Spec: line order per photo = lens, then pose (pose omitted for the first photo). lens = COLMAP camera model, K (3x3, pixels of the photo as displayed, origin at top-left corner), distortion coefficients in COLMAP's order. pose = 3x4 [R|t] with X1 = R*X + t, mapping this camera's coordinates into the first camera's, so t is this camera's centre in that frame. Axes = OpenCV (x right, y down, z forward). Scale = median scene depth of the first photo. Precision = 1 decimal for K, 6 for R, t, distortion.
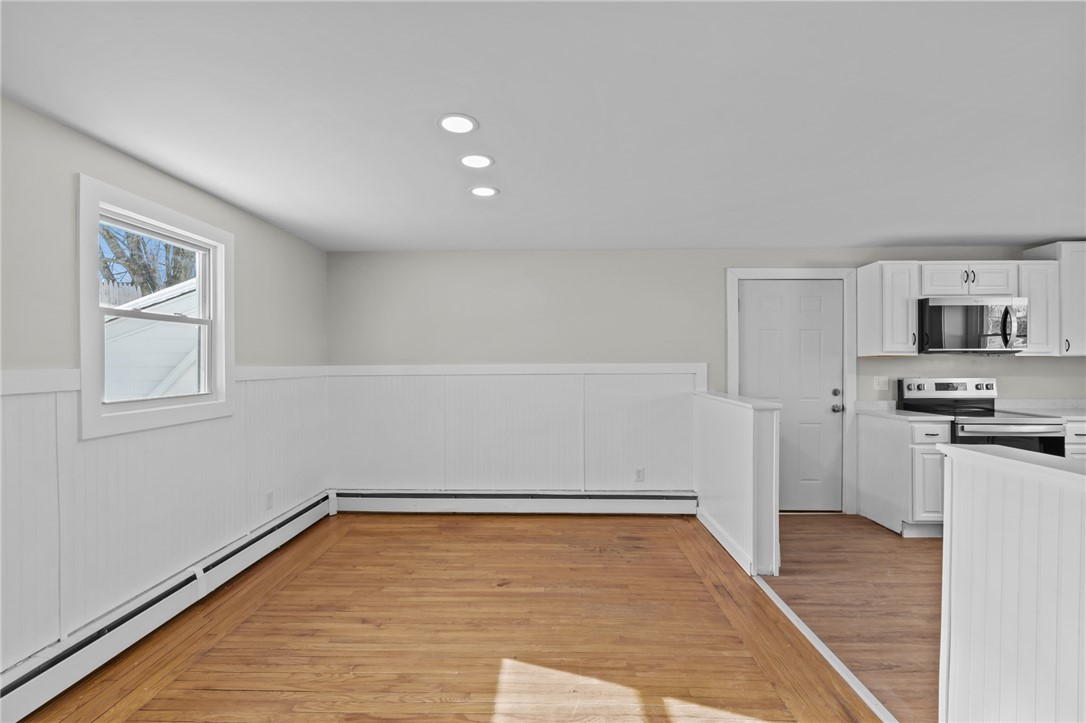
lens RADIAL K [[488.1, 0, 536.7], [0, 488.1, 363.8], [0, 0, 1]] dist [-0.008937, 0.000510]
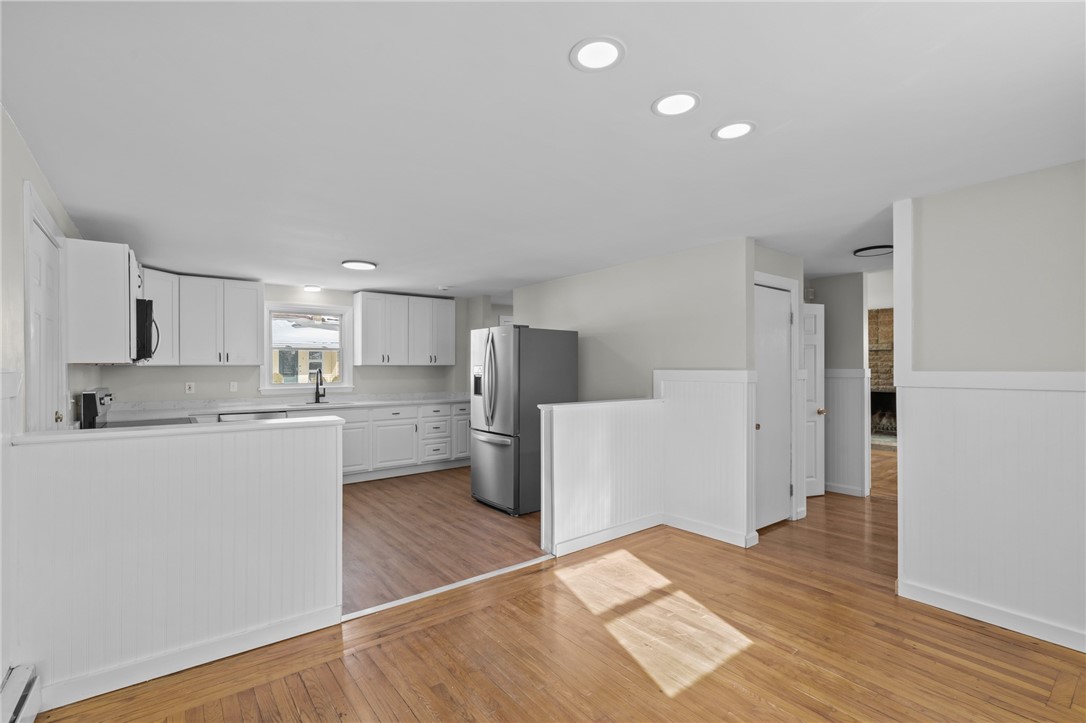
lens RADIAL K [[488.1, 0, 538.8], [0, 488.1, 364.8], [0, 0, 1]] dist [-0.008937, 0.000510]
pose [[-0.642320, 0.008776, 0.766386, -0.369152], [0.008385, 0.999955, -0.004423, -0.004944], [-0.766391, 0.003586, -0.642365, 1.078261]]
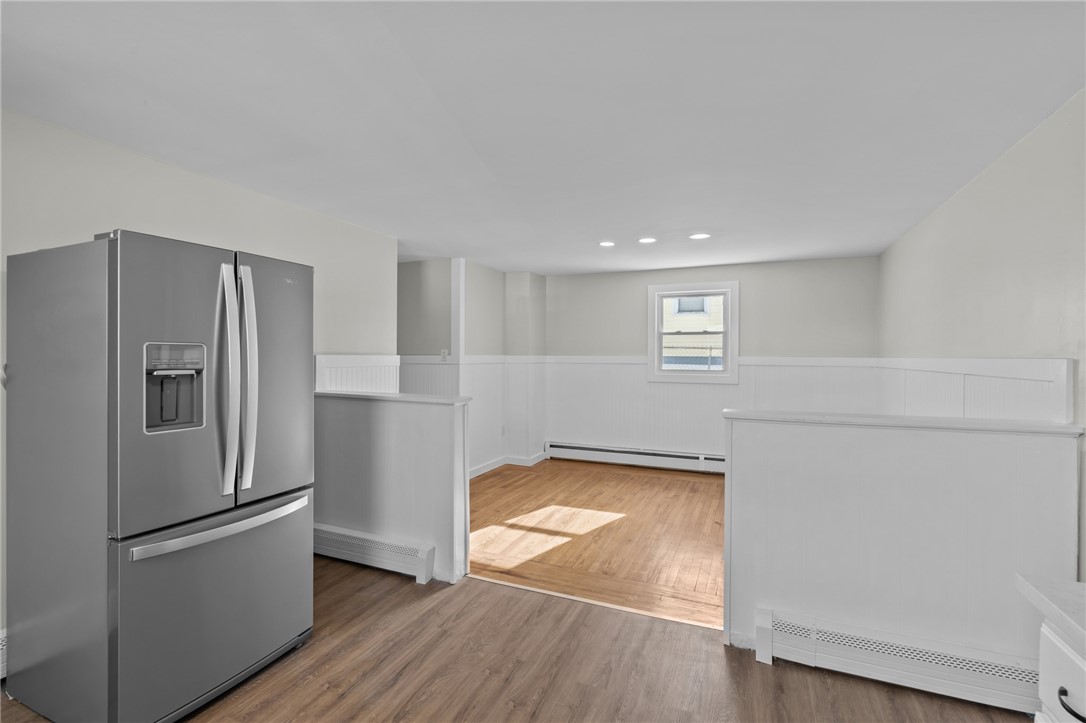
lens RADIAL K [[488.1, 0, 539.8], [0, 488.1, 356.1], [0, 0, 1]] dist [-0.008937, 0.000510]
pose [[-0.375619, 0.006720, -0.926750, 1.080608], [-0.008934, 0.999901, 0.010871, -0.008045], [0.926731, 0.012363, -0.375522, 0.849281]]
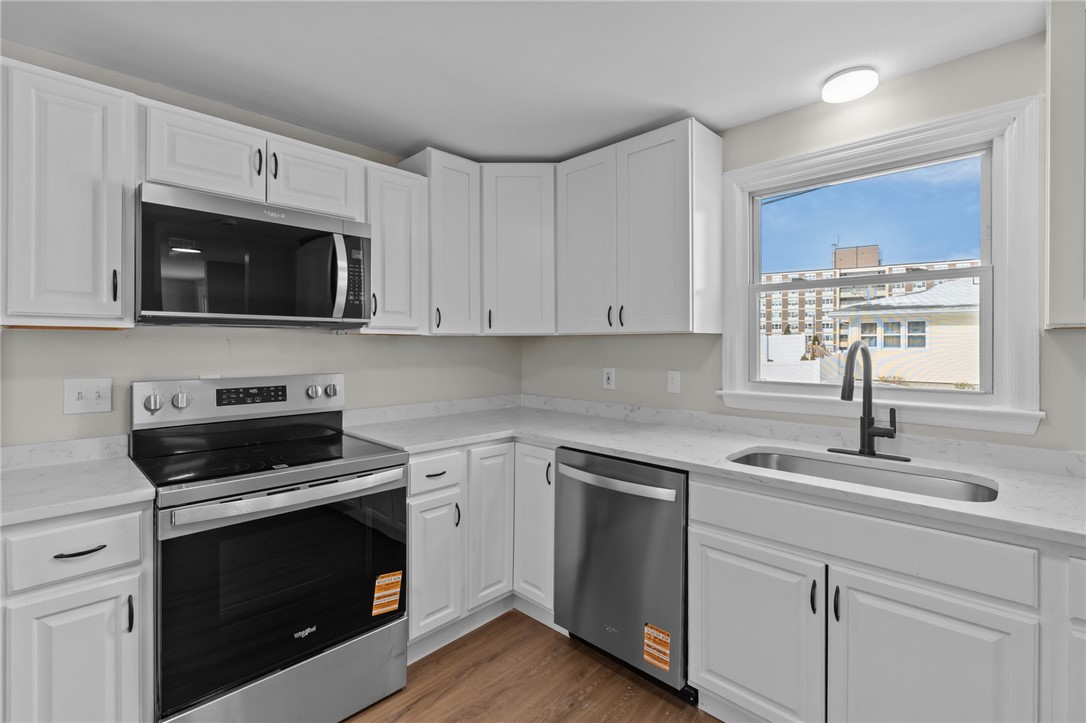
lens RADIAL K [[488.1, 0, 543.1], [0, 488.1, 352.2], [0, 0, 1]] dist [-0.008937, 0.000510]
pose [[0.672128, -0.008687, 0.740384, 0.767400], [-0.000222, 0.999929, 0.011934, -0.001675], [-0.740435, -0.008186, 0.672078, 0.510516]]
